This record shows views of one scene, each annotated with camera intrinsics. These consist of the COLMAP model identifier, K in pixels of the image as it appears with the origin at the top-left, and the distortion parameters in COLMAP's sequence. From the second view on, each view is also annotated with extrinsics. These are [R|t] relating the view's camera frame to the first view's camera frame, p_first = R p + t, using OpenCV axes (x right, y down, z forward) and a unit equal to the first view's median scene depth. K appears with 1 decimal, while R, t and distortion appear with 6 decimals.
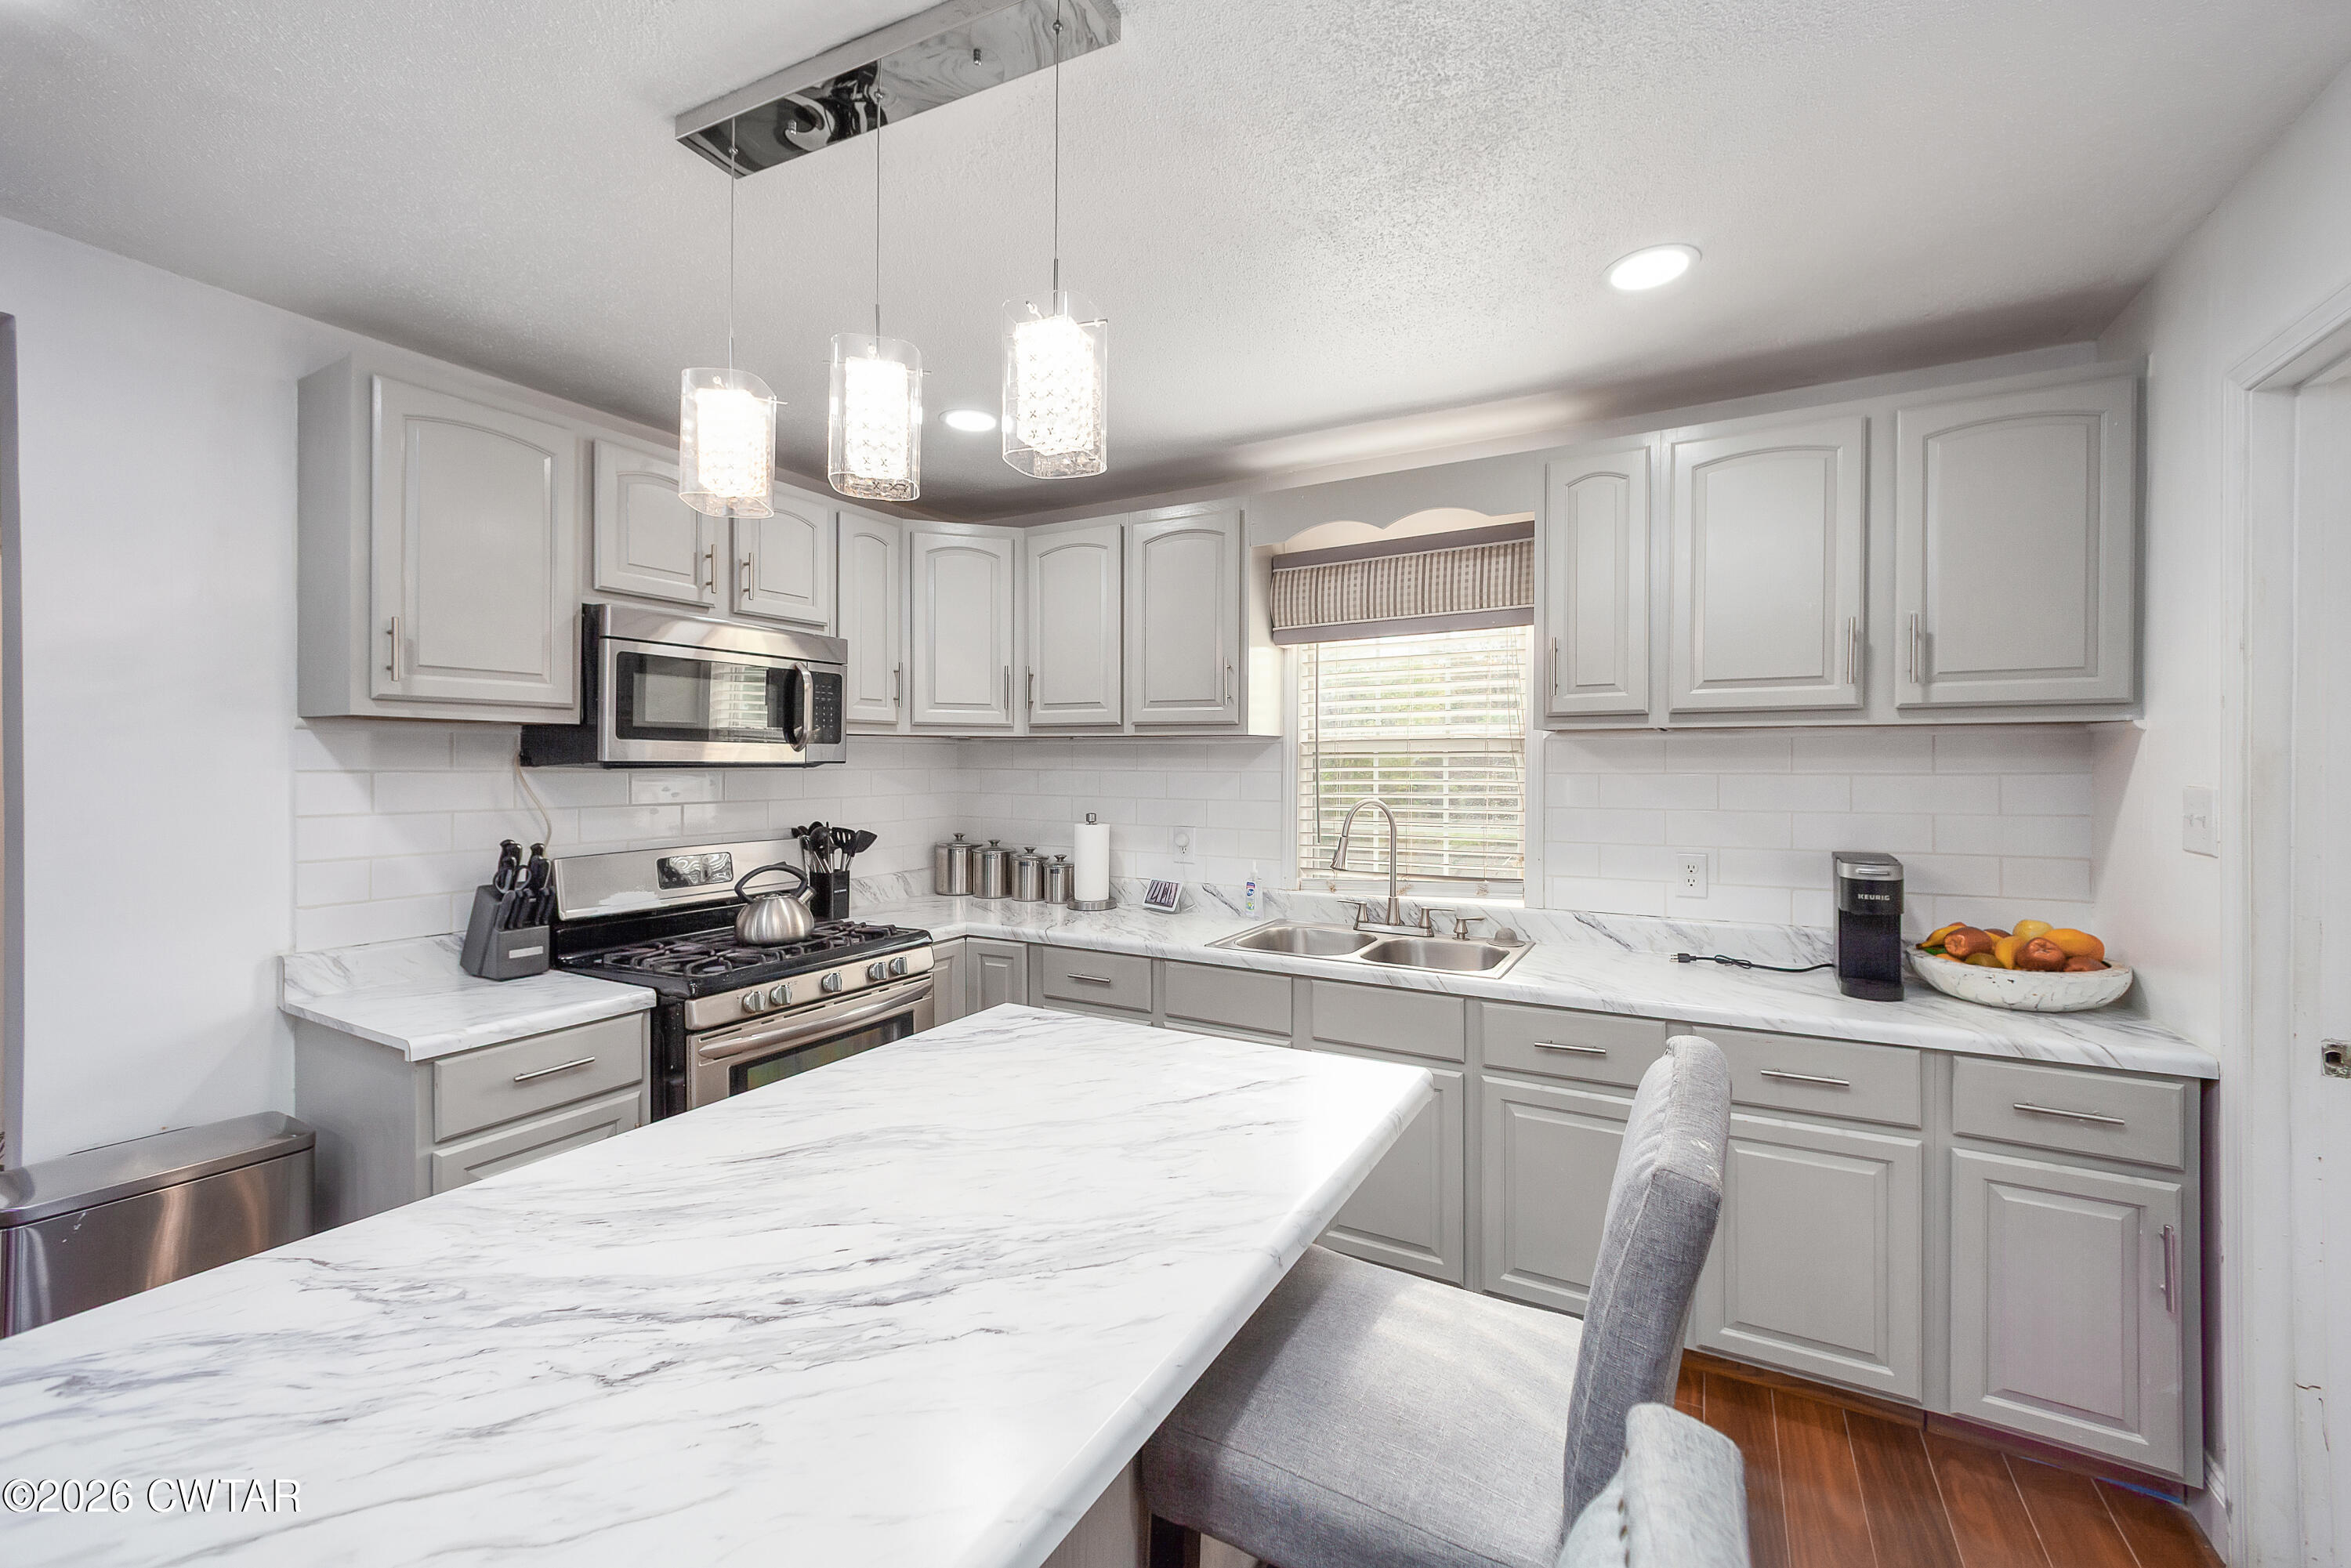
lens RADIAL K [[939.4, 0, 1192.5], [0, 939.4, 768.8], [0, 0, 1]] dist [0.006164, -0.000563]
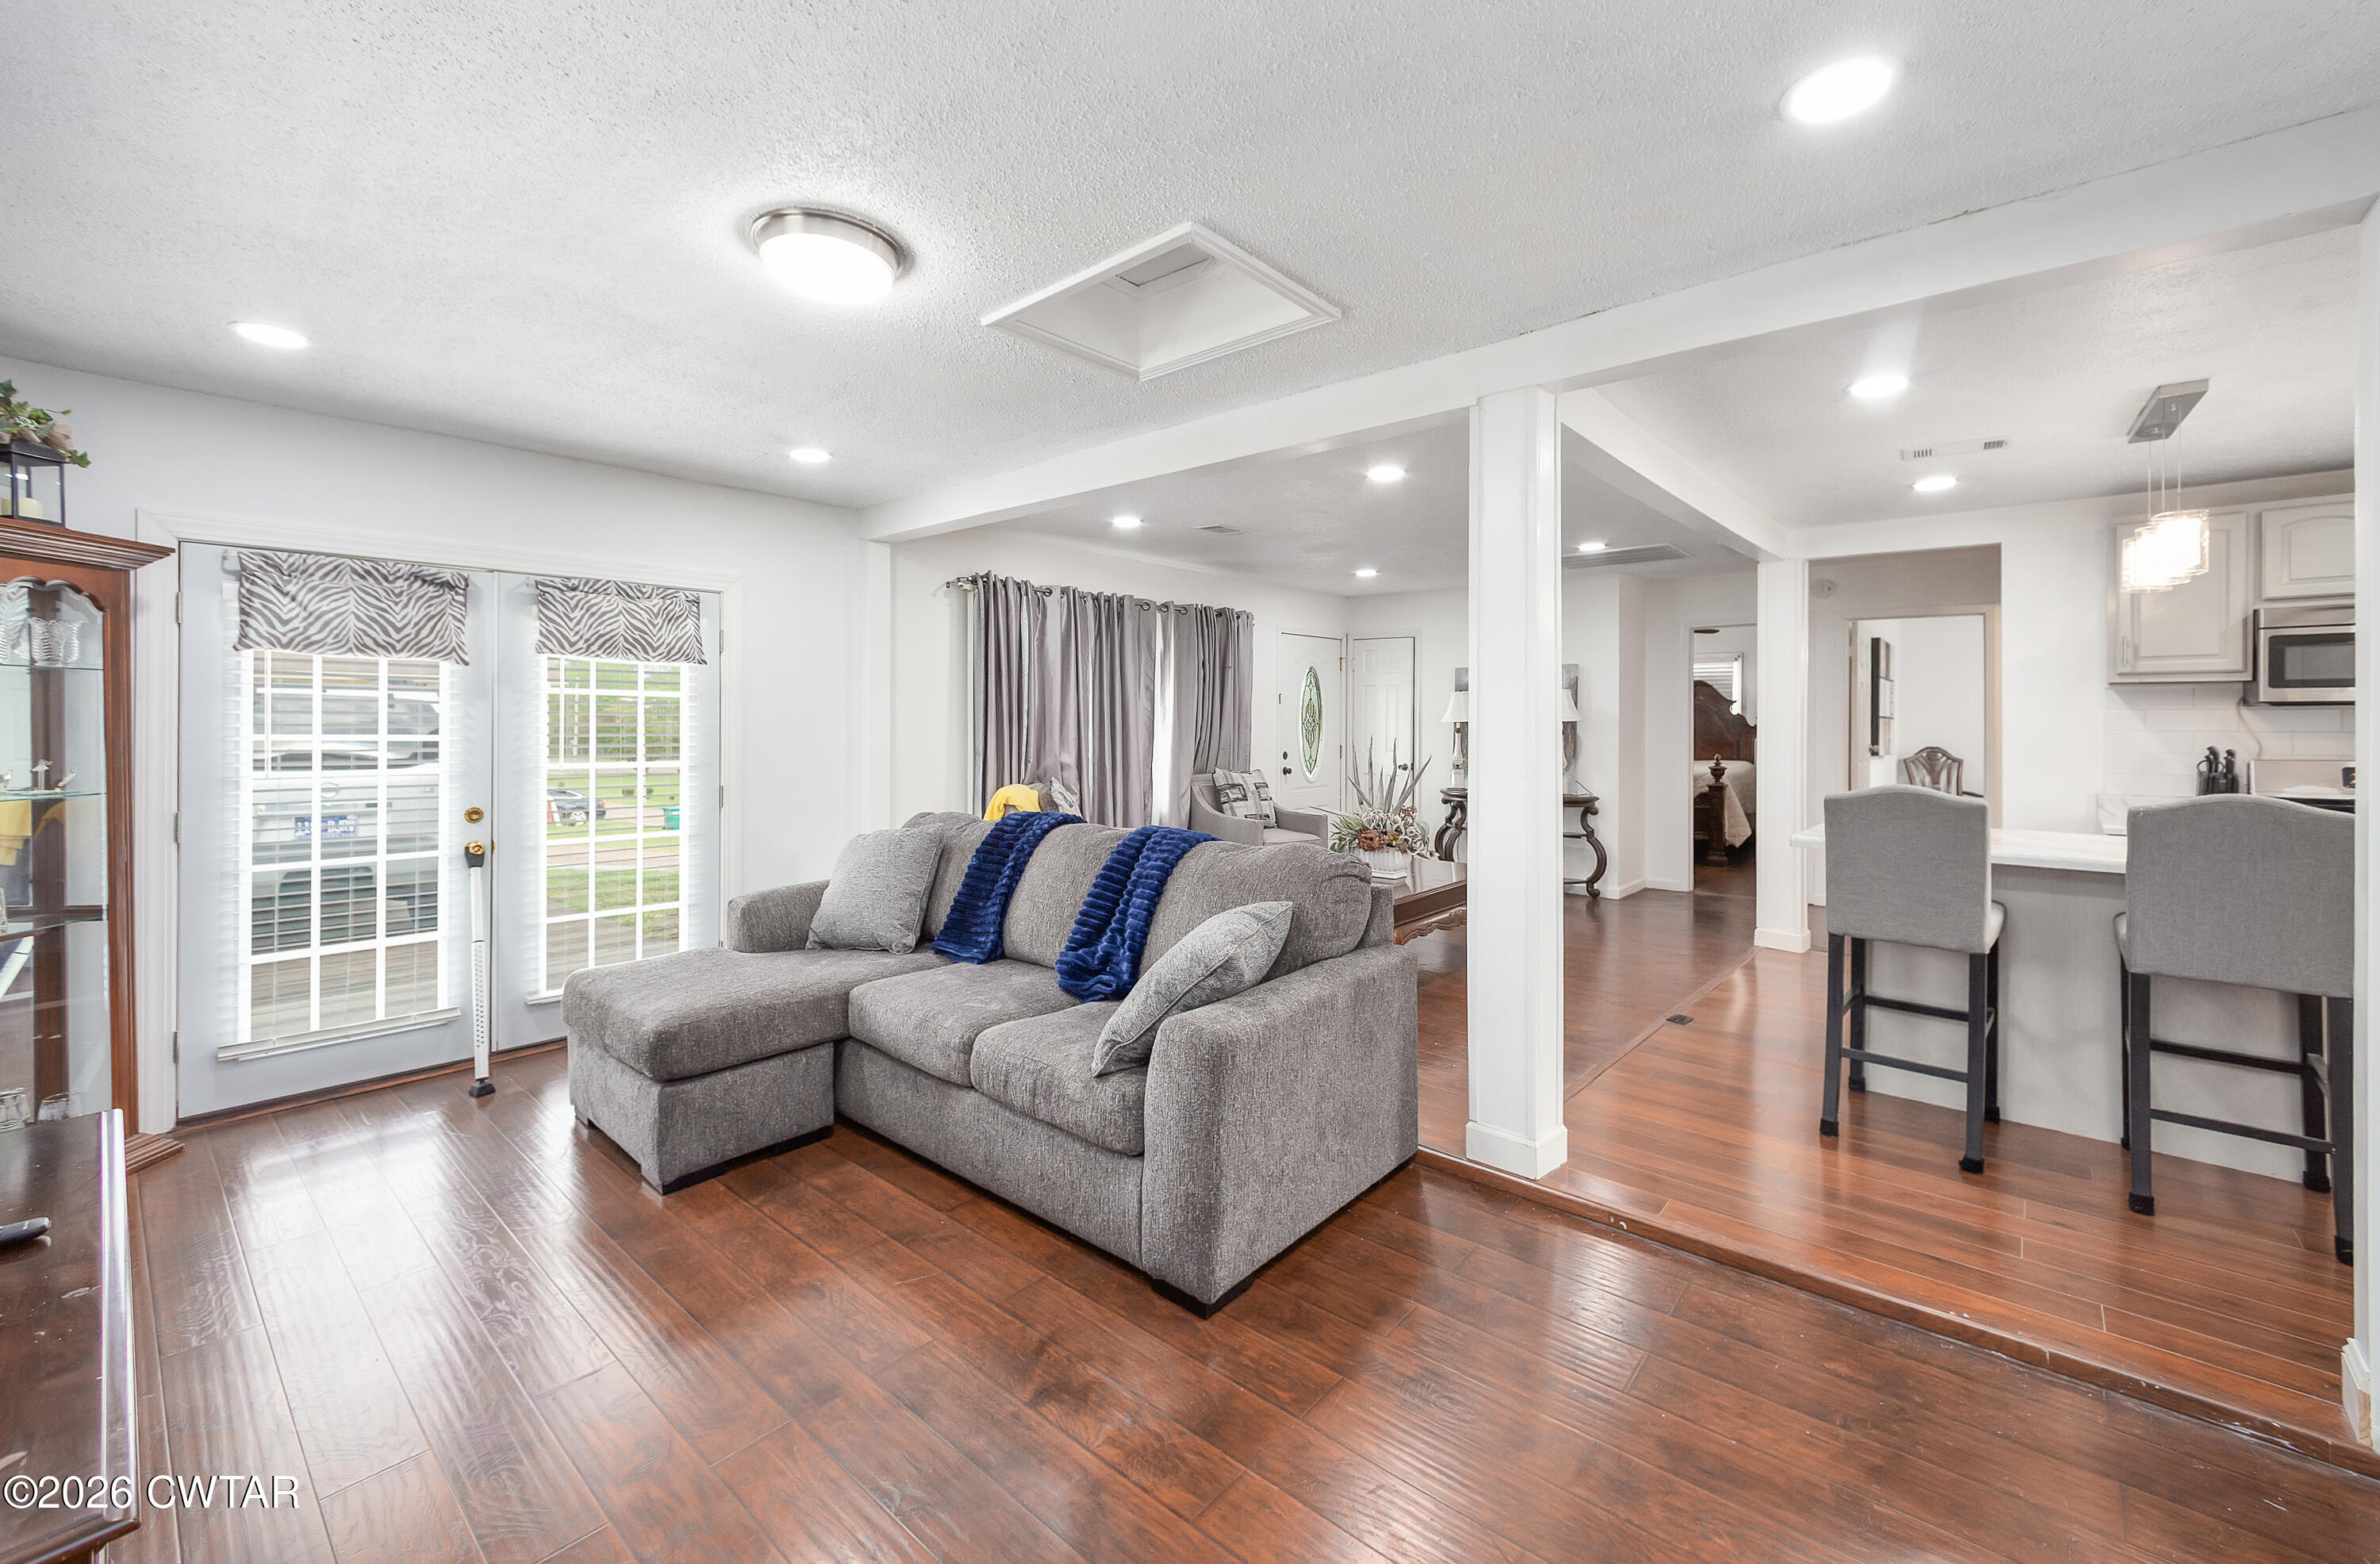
lens RADIAL K [[951.2, 0, 1236.5], [0, 951.2, 727.1], [0, 0, 1]] dist [0.006164, -0.000563]
pose [[-0.203572, 0.003896, -0.979052, 1.280713], [-0.007714, 0.999955, 0.005583, 0.037232], [0.979030, 0.008689, -0.203532, -0.397698]]
